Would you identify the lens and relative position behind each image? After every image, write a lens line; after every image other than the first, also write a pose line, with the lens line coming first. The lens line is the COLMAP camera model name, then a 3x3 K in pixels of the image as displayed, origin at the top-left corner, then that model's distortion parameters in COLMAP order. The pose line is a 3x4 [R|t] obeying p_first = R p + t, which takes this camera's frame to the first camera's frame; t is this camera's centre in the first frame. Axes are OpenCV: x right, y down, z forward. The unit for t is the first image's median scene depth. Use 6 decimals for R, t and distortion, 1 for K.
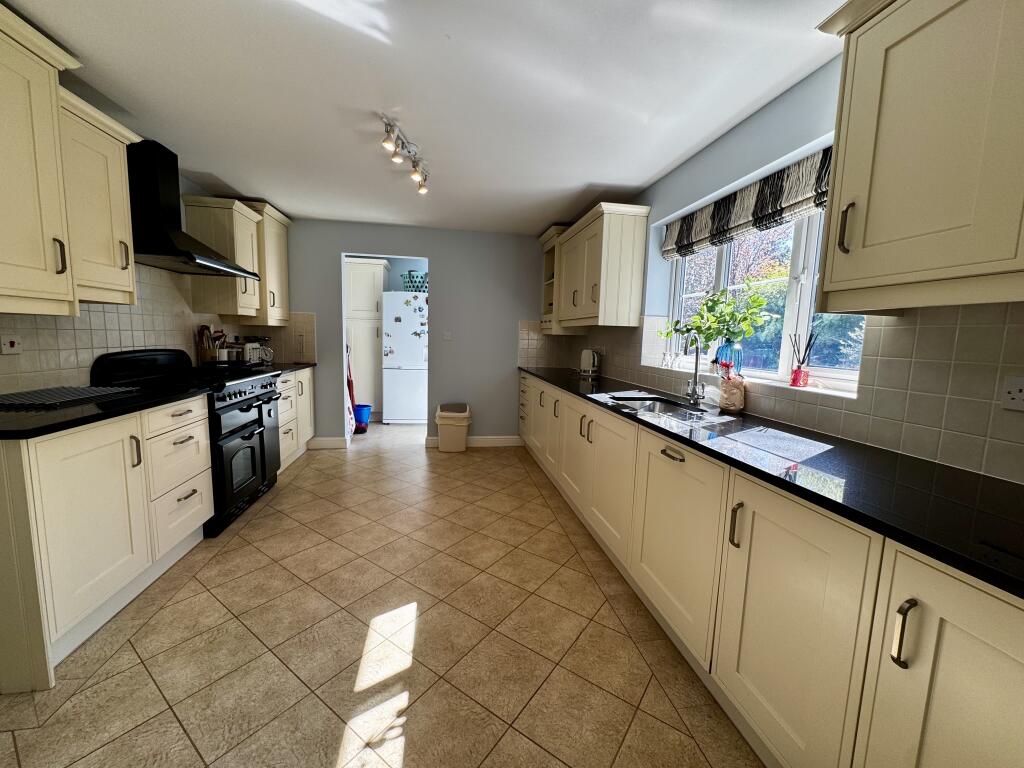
lens RADIAL K [[408.4, 0, 512.0], [0, 408.4, 384.0], [0, 0, 1]] dist [-0.003118, -0.000212]
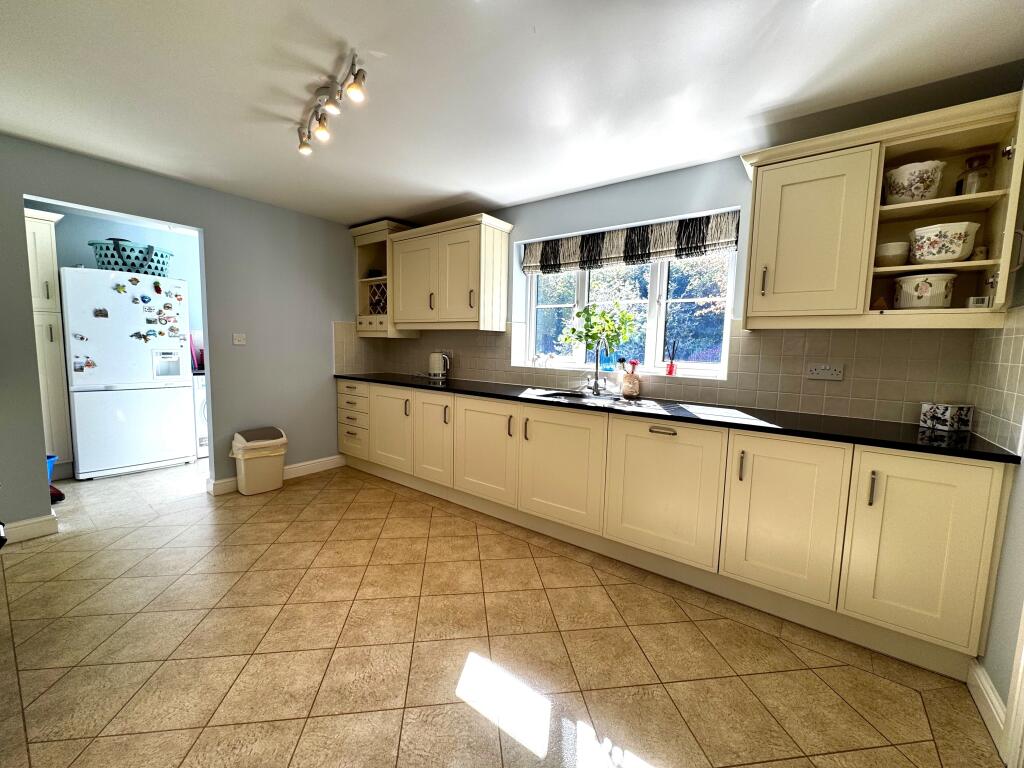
lens RADIAL K [[408.4, 0, 512.0], [0, 408.4, 384.0], [0, 0, 1]] dist [-0.003118, -0.000212]
pose [[0.730363, -0.078444, 0.678540, -0.459918], [0.077160, 0.996500, 0.032150, -0.034146], [-0.678687, 0.028876, 0.733860, 0.185424]]
